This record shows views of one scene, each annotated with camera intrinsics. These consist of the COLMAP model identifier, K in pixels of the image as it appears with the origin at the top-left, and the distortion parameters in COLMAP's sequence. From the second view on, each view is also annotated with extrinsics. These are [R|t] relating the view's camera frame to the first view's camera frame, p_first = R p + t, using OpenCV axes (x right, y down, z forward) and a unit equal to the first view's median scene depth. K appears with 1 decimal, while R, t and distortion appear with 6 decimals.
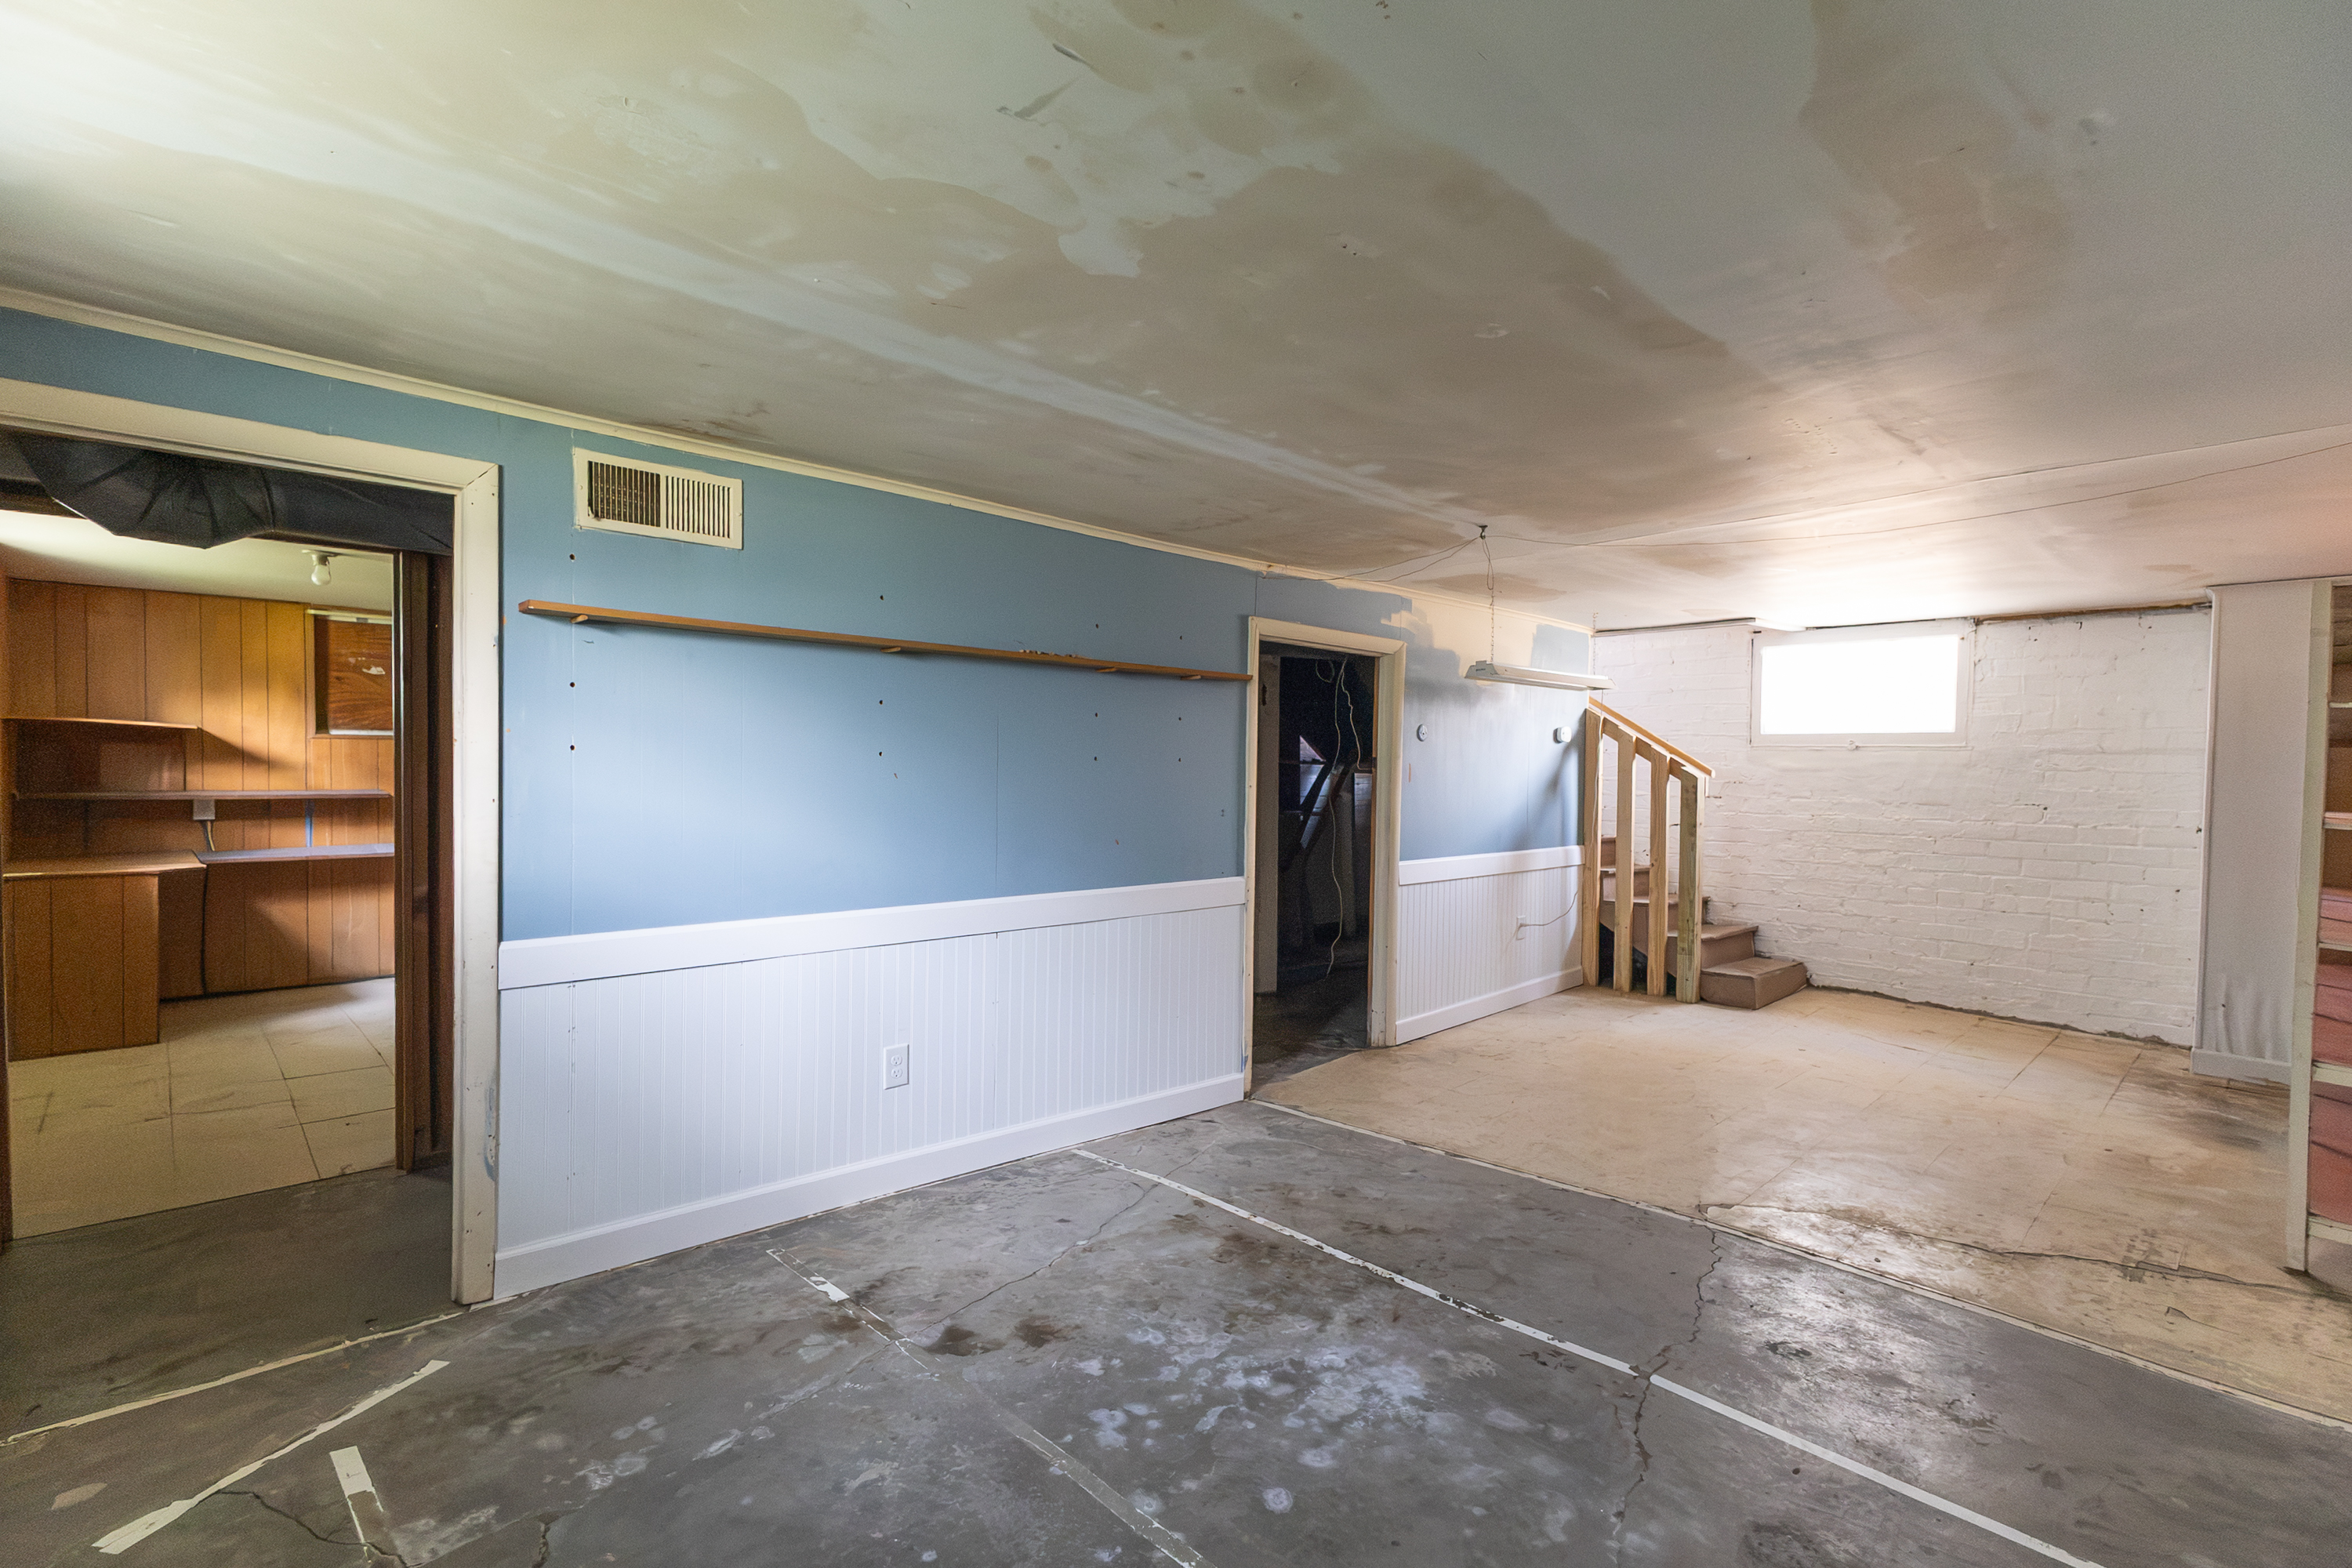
lens RADIAL K [[1087.9, 0, 1176.0], [0, 1087.9, 784.0], [0, 0, 1]] dist [0.015024, -0.001095]
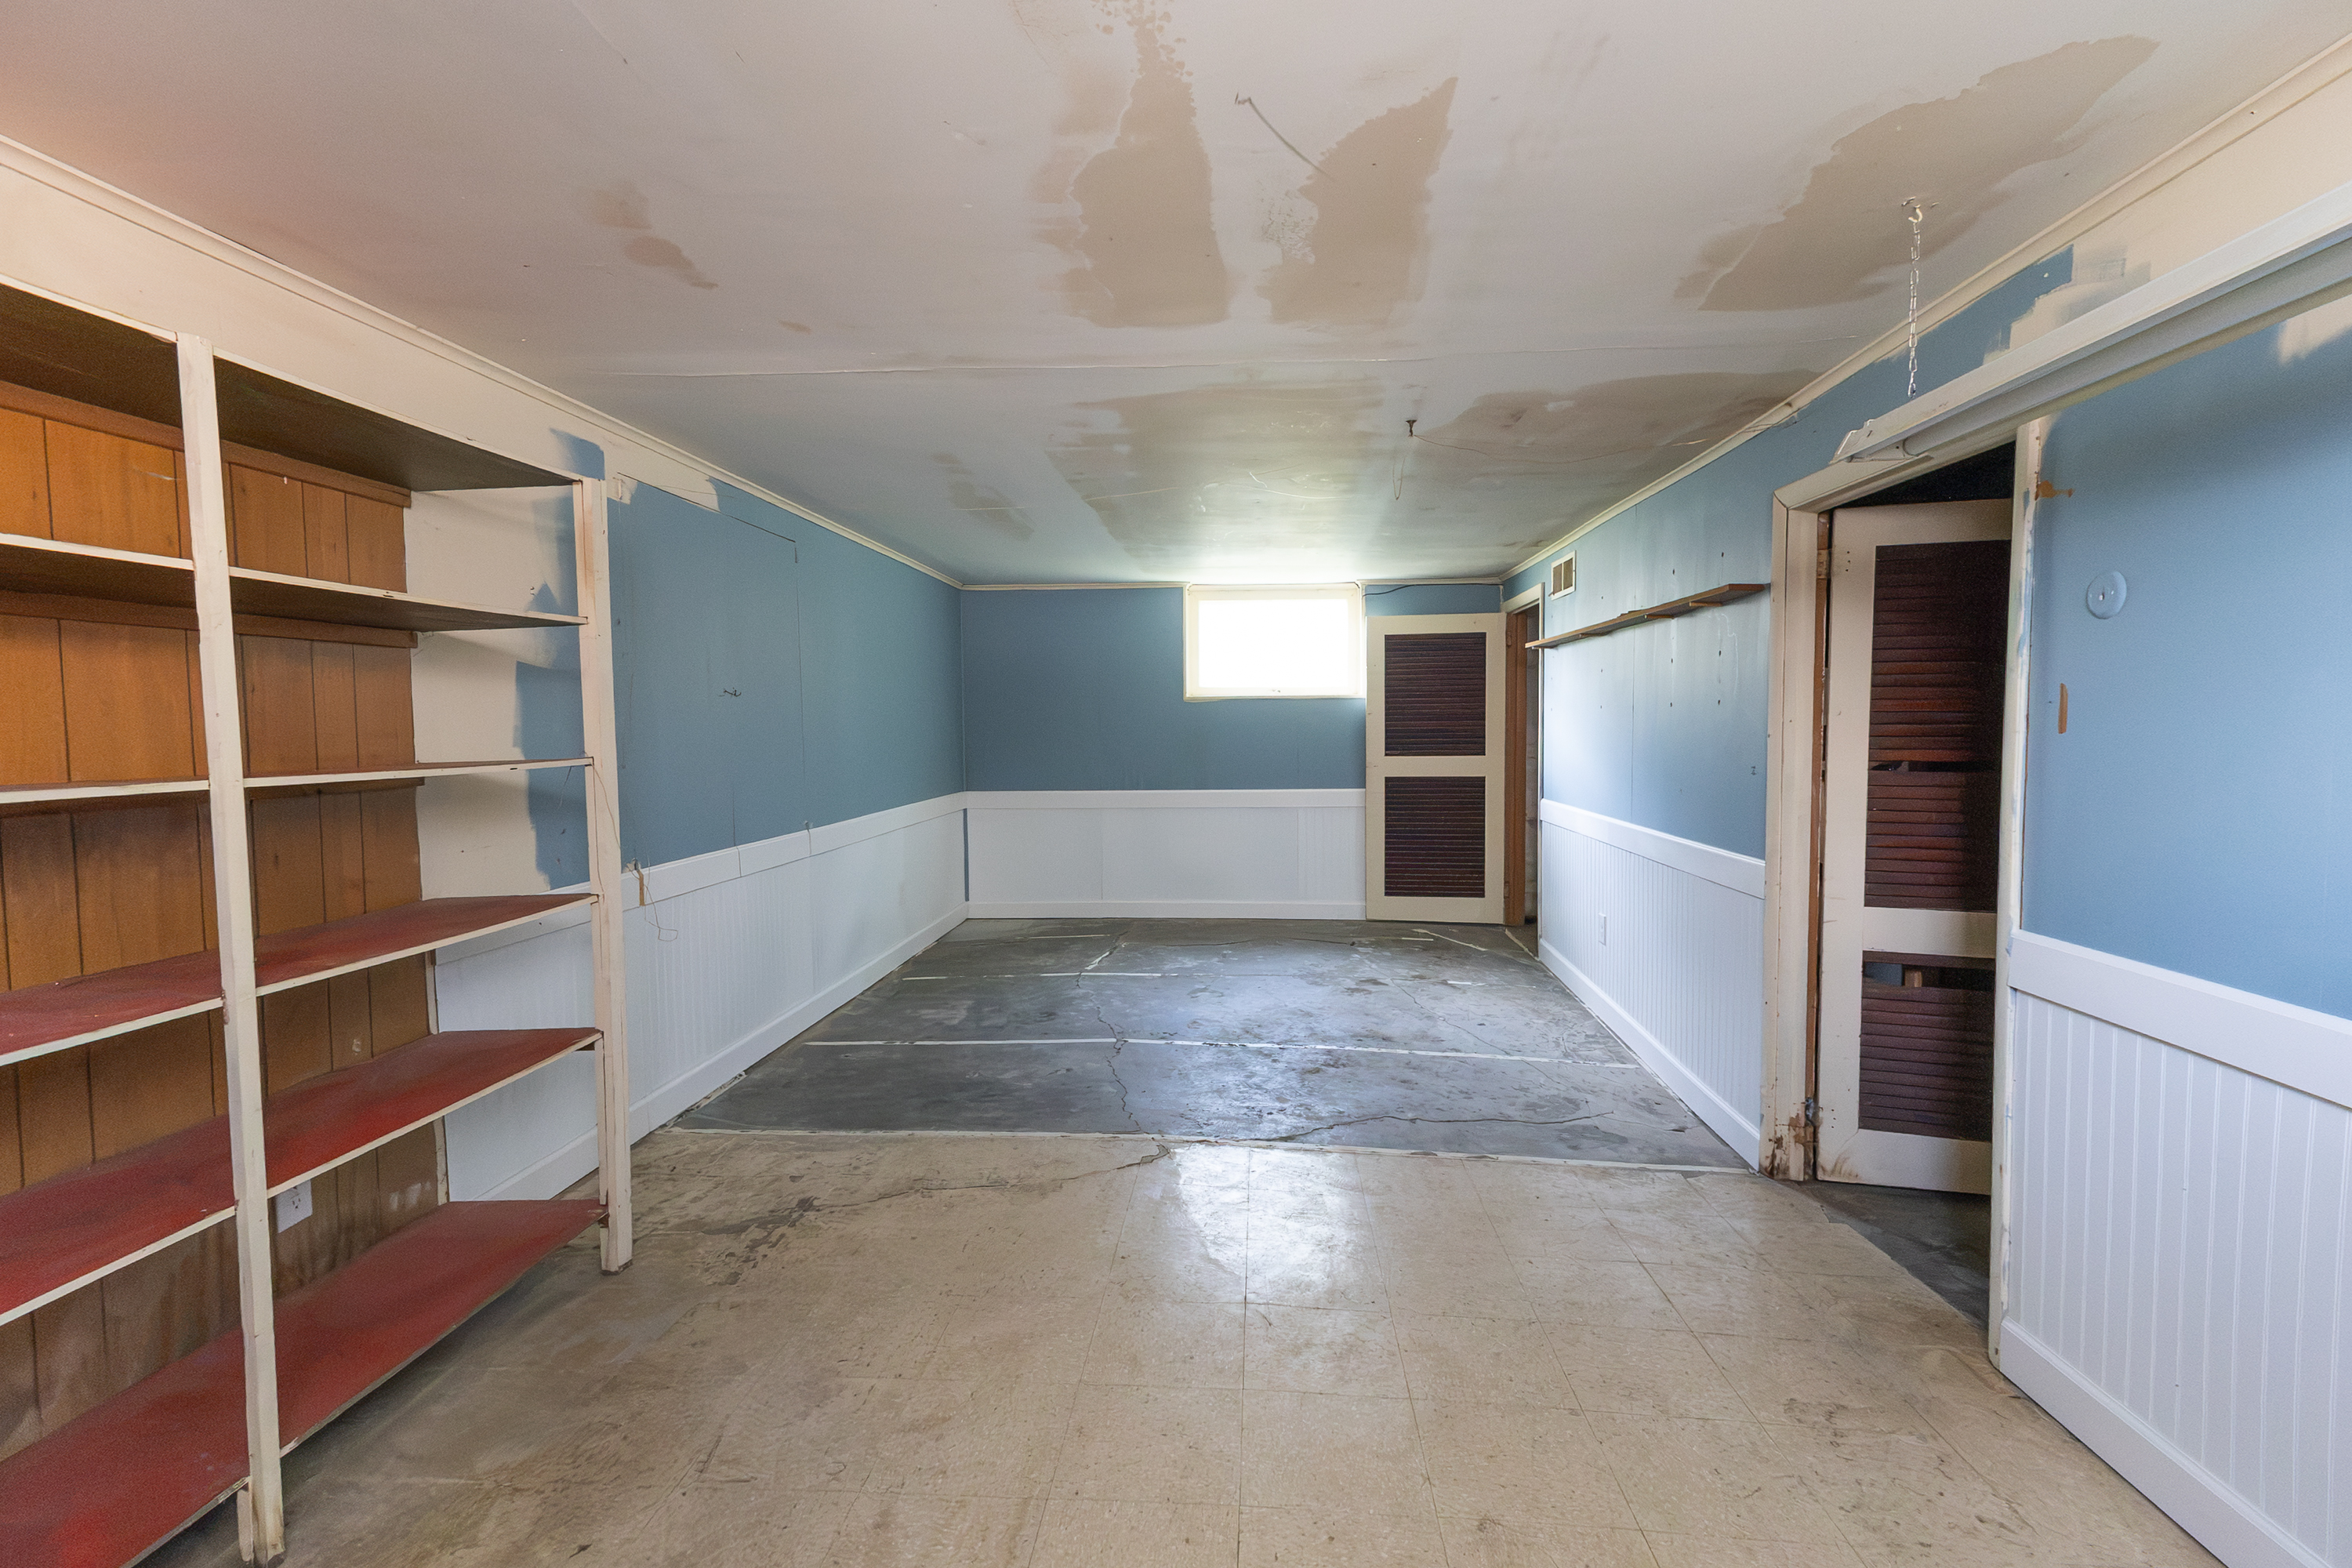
lens RADIAL K [[1087.9, 0, 1176.0], [0, 1087.9, 784.0], [0, 0, 1]] dist [0.015024, -0.001095]
pose [[-0.747995, 0.027185, -0.663147, 1.132987], [-0.017420, 0.998013, 0.060561, -0.004960], [0.663476, 0.056851, -0.746035, 1.745754]]
